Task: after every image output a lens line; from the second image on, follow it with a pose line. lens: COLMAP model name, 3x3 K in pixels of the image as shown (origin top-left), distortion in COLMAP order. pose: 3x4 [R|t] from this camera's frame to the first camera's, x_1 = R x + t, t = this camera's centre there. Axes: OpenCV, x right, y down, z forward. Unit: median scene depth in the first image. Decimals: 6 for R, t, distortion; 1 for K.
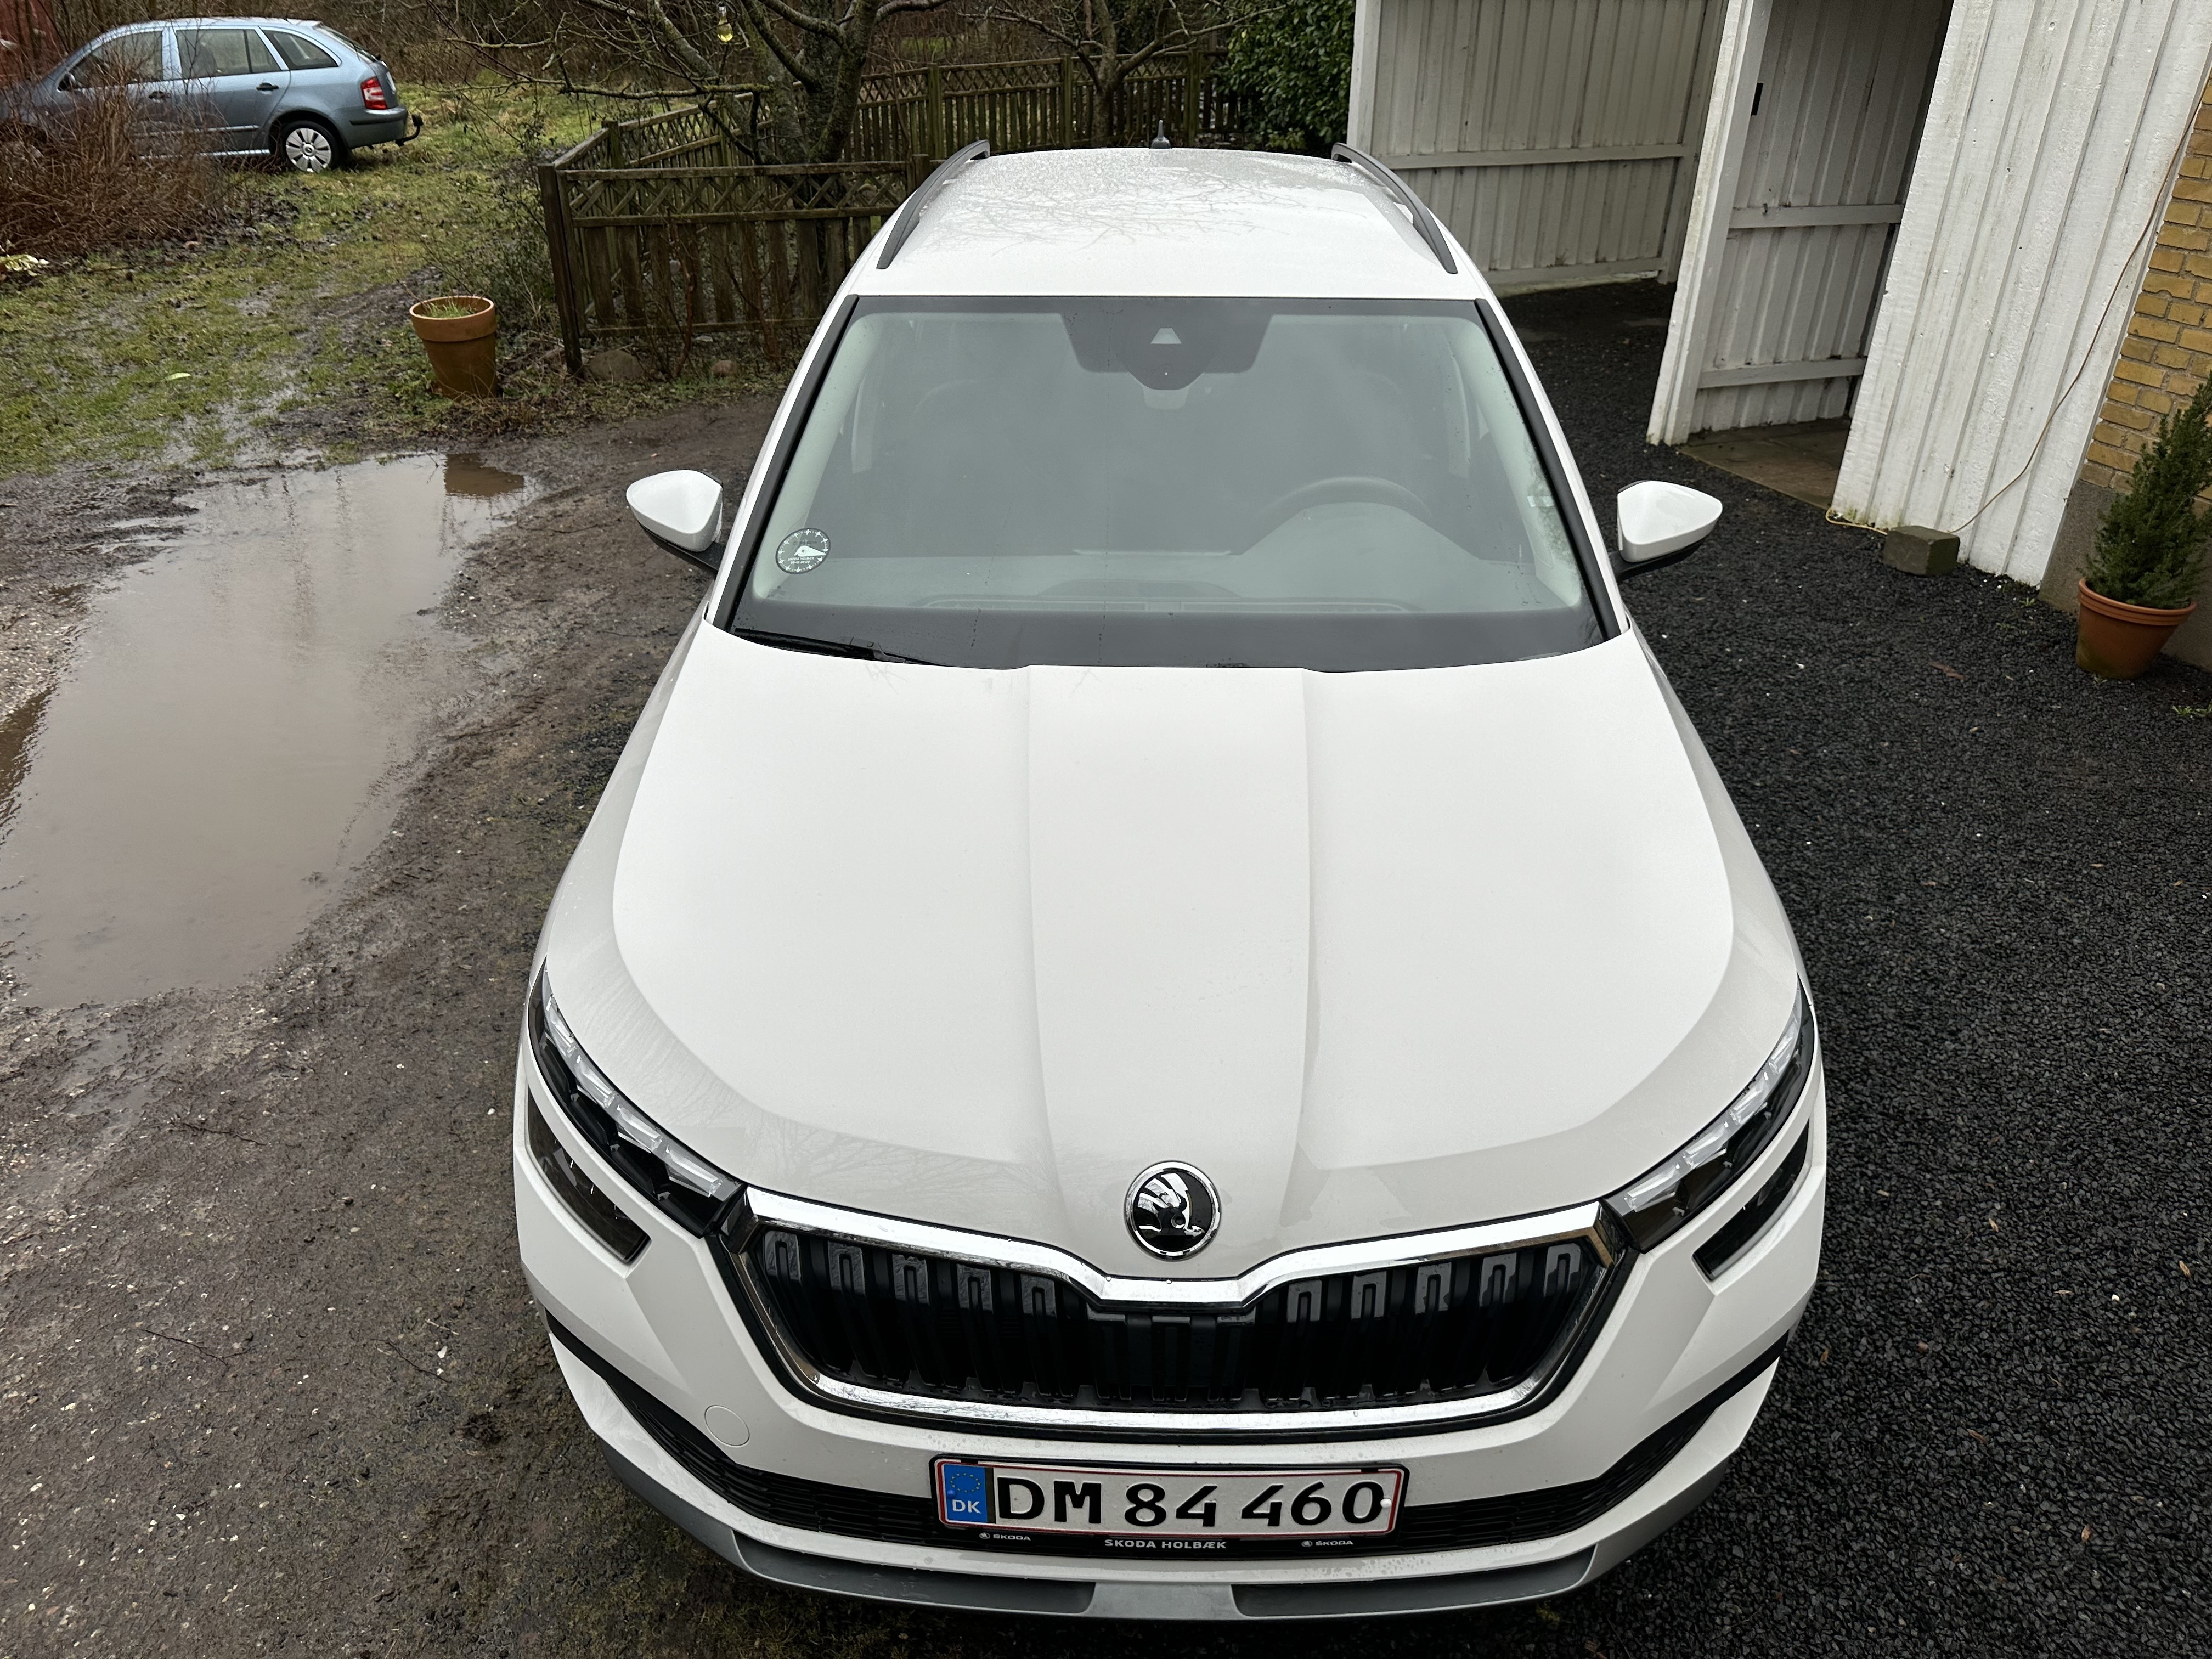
lens RADIAL K [[1623.8, 0, 1106.0], [0, 1623.8, 829.5], [0, 0, 1]] dist [0.028388, -0.004205]
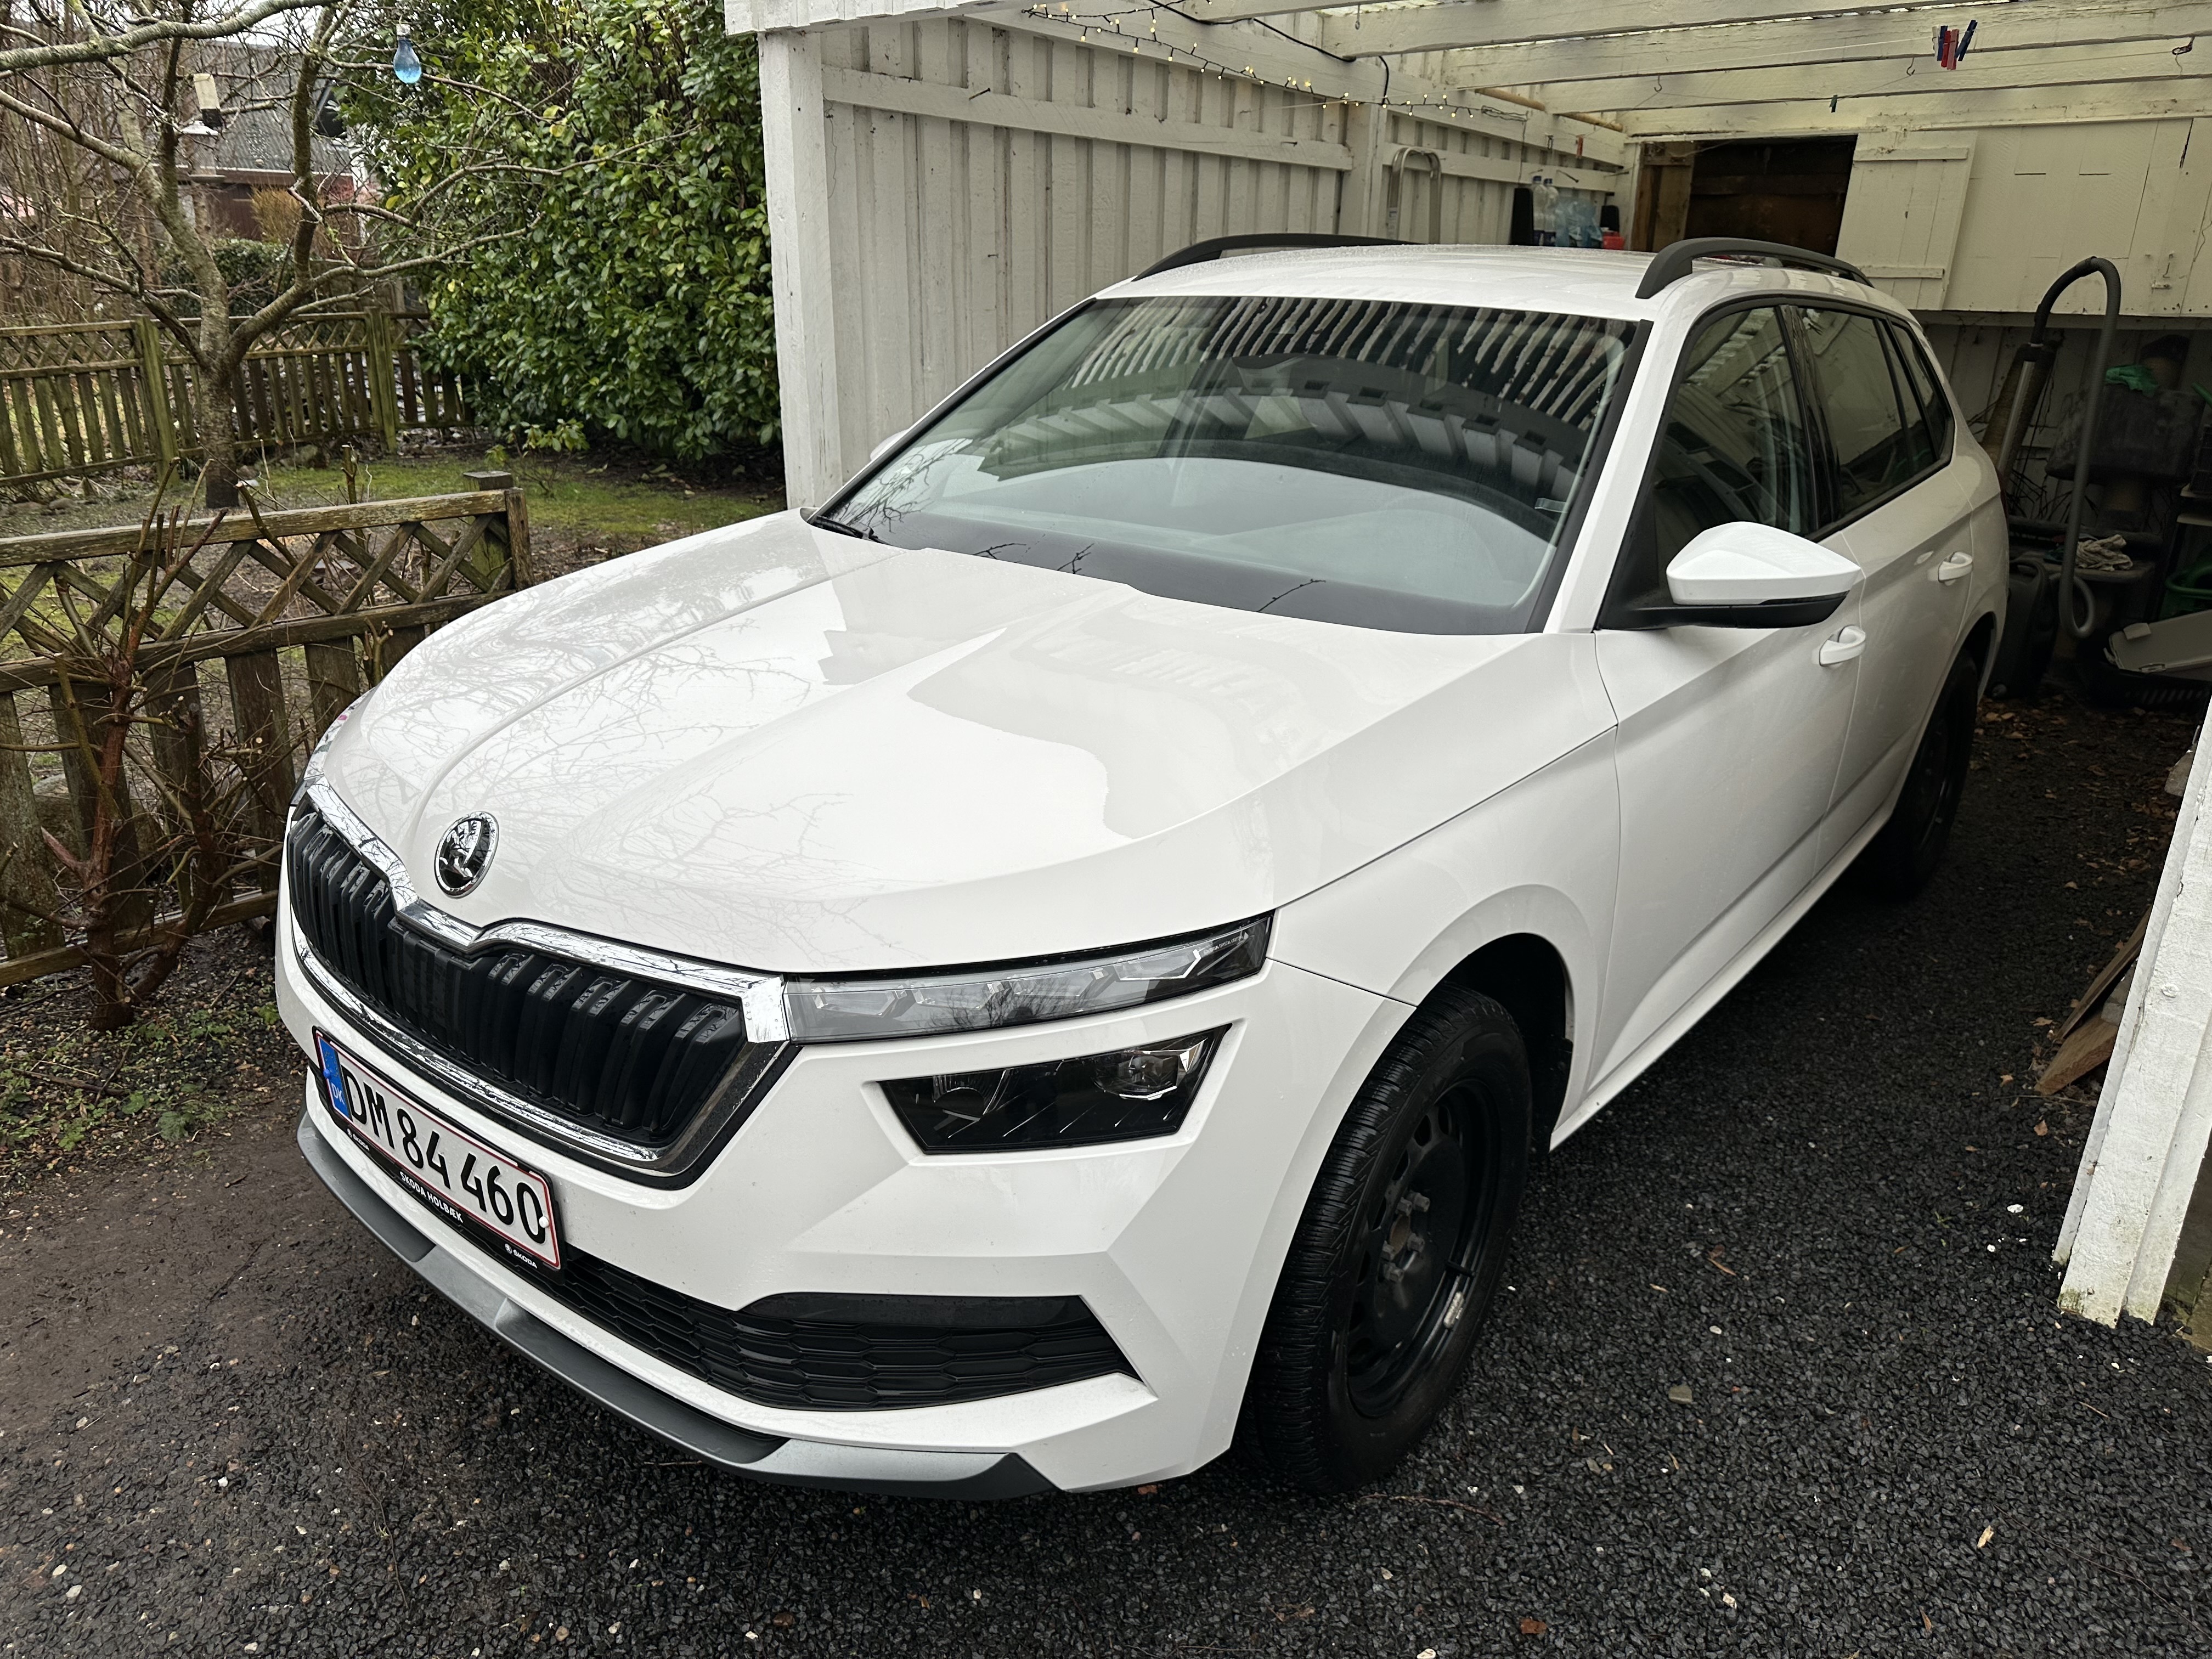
lens RADIAL K [[1623.8, 0, 1106.0], [0, 1623.8, 829.5], [0, 0, 1]] dist [0.028388, -0.004205]
pose [[0.899446, -0.145660, 0.412044, 0.018953], [0.205504, 0.973049, -0.104612, -0.157048], [-0.385701, 0.178769, 0.905139, 0.356146]]
